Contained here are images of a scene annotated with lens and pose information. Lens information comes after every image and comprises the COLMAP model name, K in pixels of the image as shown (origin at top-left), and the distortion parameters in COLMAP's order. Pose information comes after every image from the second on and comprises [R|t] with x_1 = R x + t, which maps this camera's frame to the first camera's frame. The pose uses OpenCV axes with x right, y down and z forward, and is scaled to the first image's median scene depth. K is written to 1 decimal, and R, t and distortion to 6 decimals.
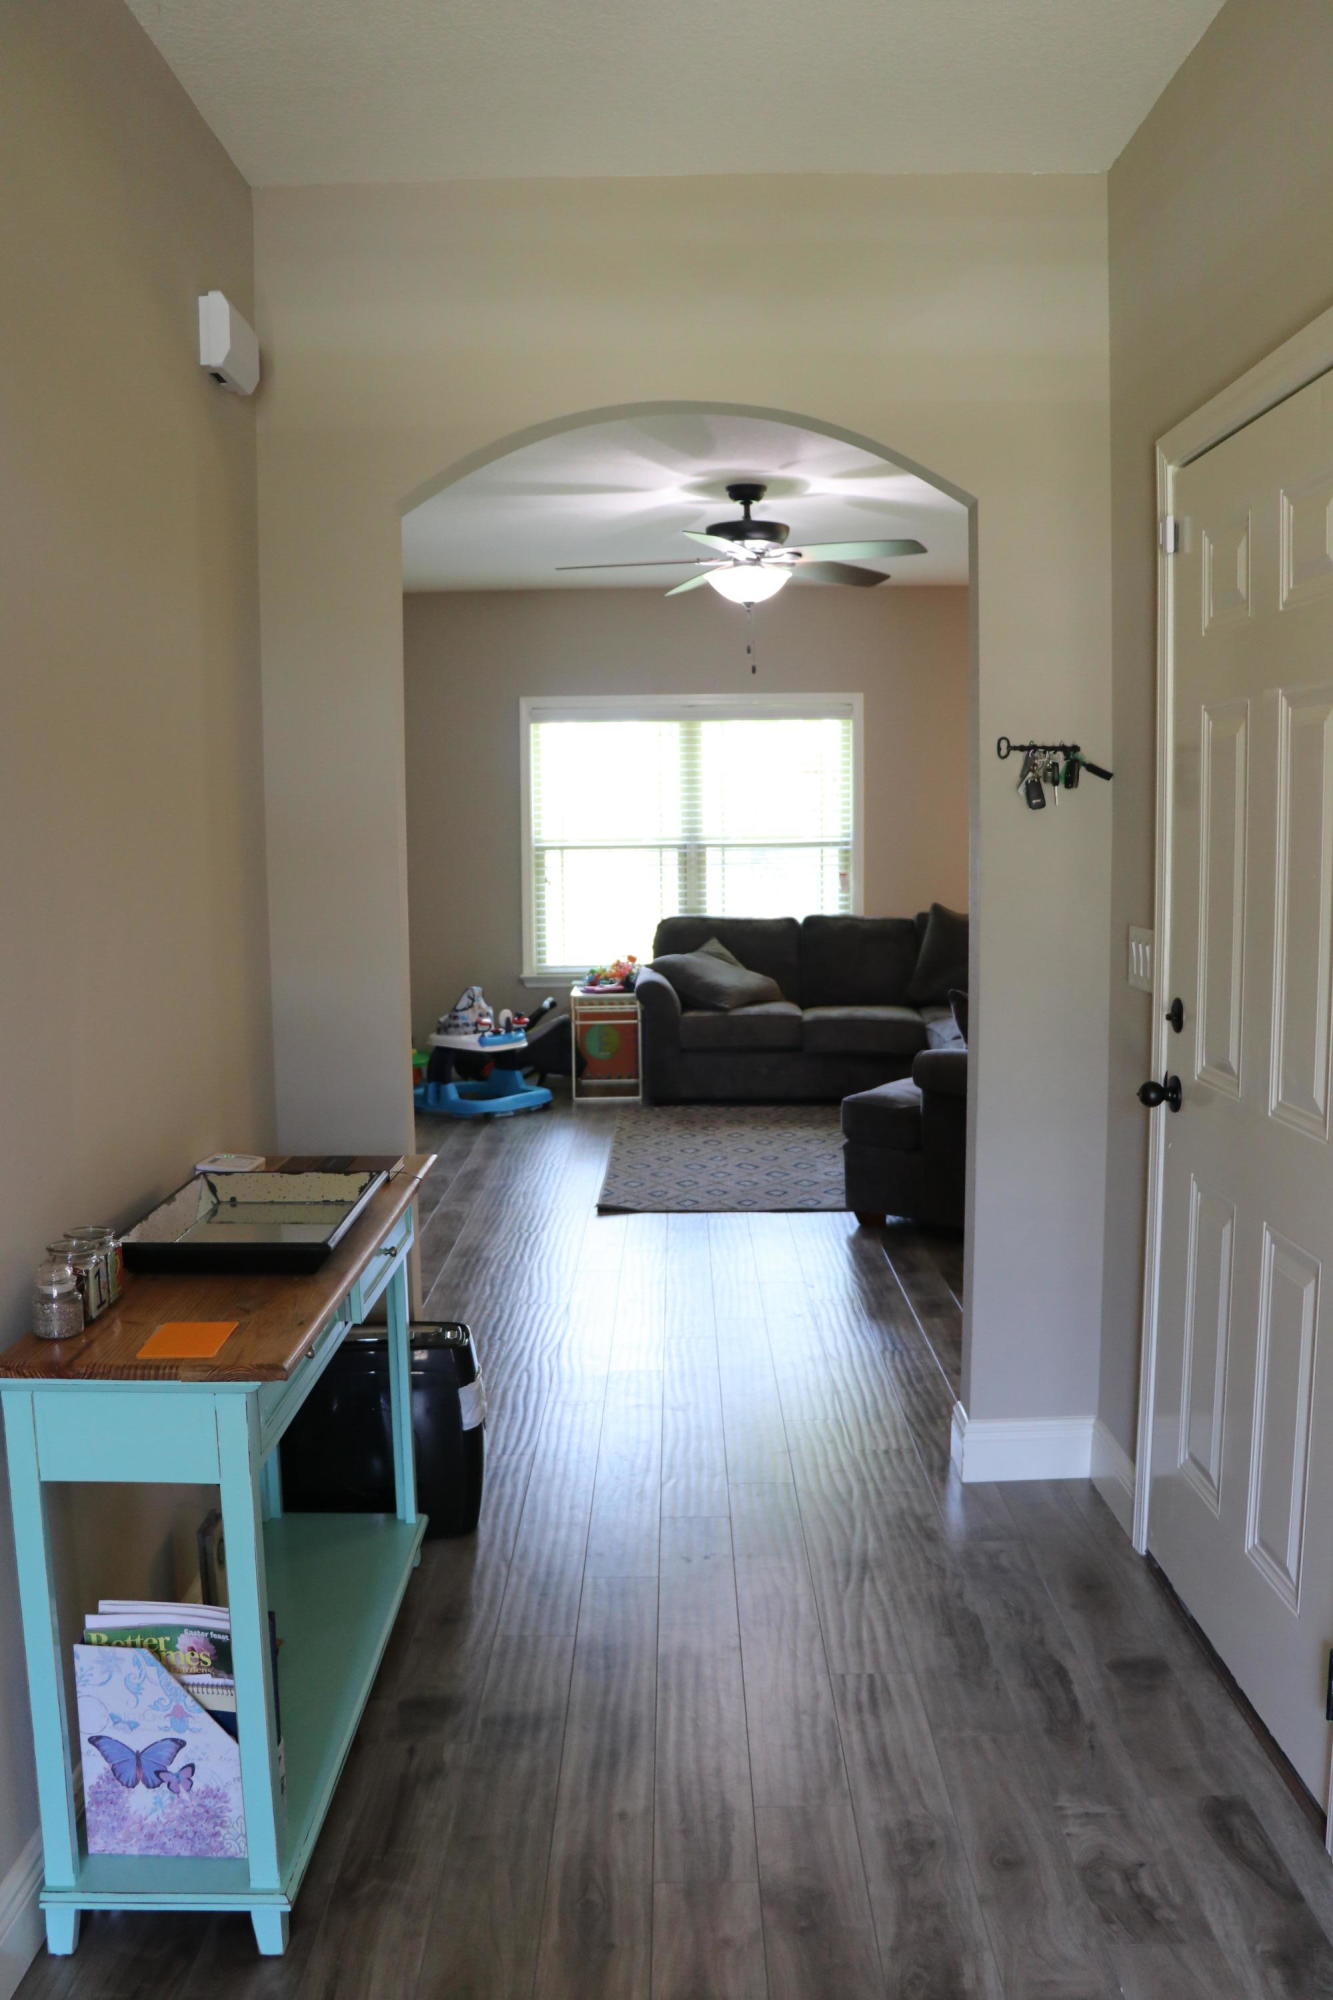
lens RADIAL K [[1612.3, 0, 666.5], [0, 1612.3, 1000.0], [0, 0, 1]] dist [-0.186539, -0.000913]
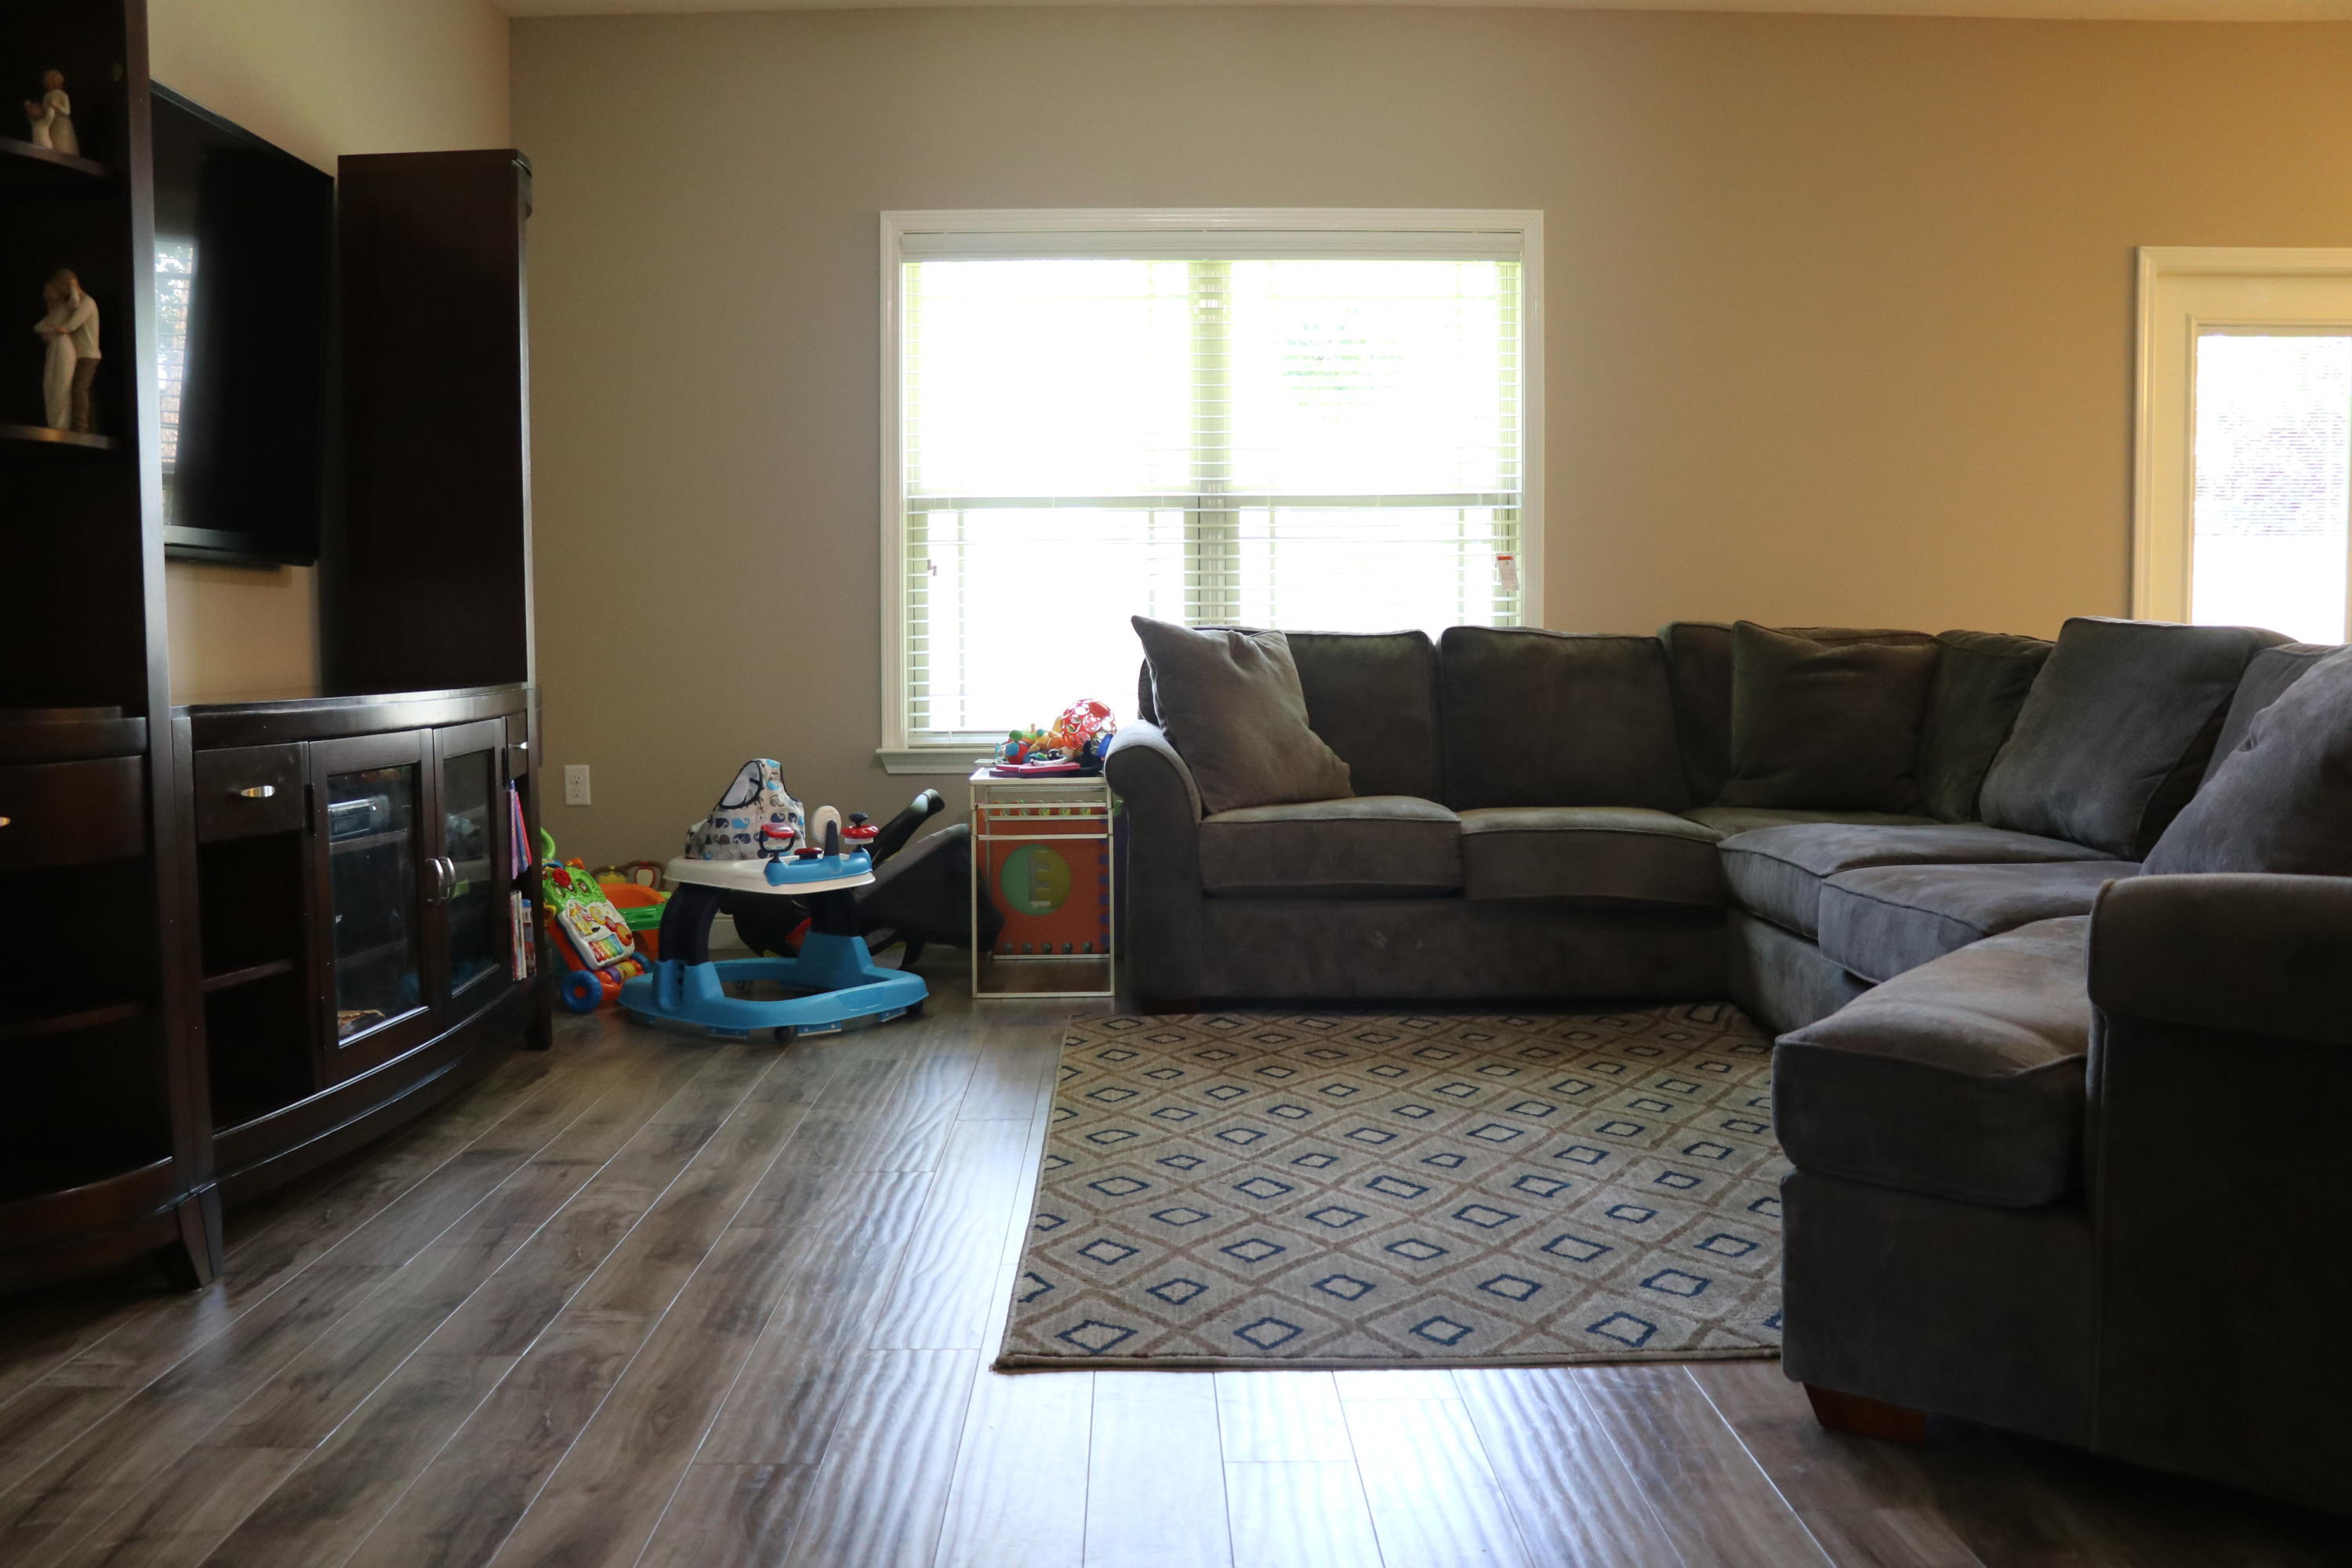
lens RADIAL K [[1896.0, 0, 1117.1], [0, 1896.0, 782.4], [0, 0, 1]] dist [-0.186539, -0.000913]
pose [[0.999981, 0.005342, -0.003069, -0.013526], [-0.005447, 0.999356, -0.035469, 0.017656], [0.002878, 0.035485, 0.999366, 0.439527]]
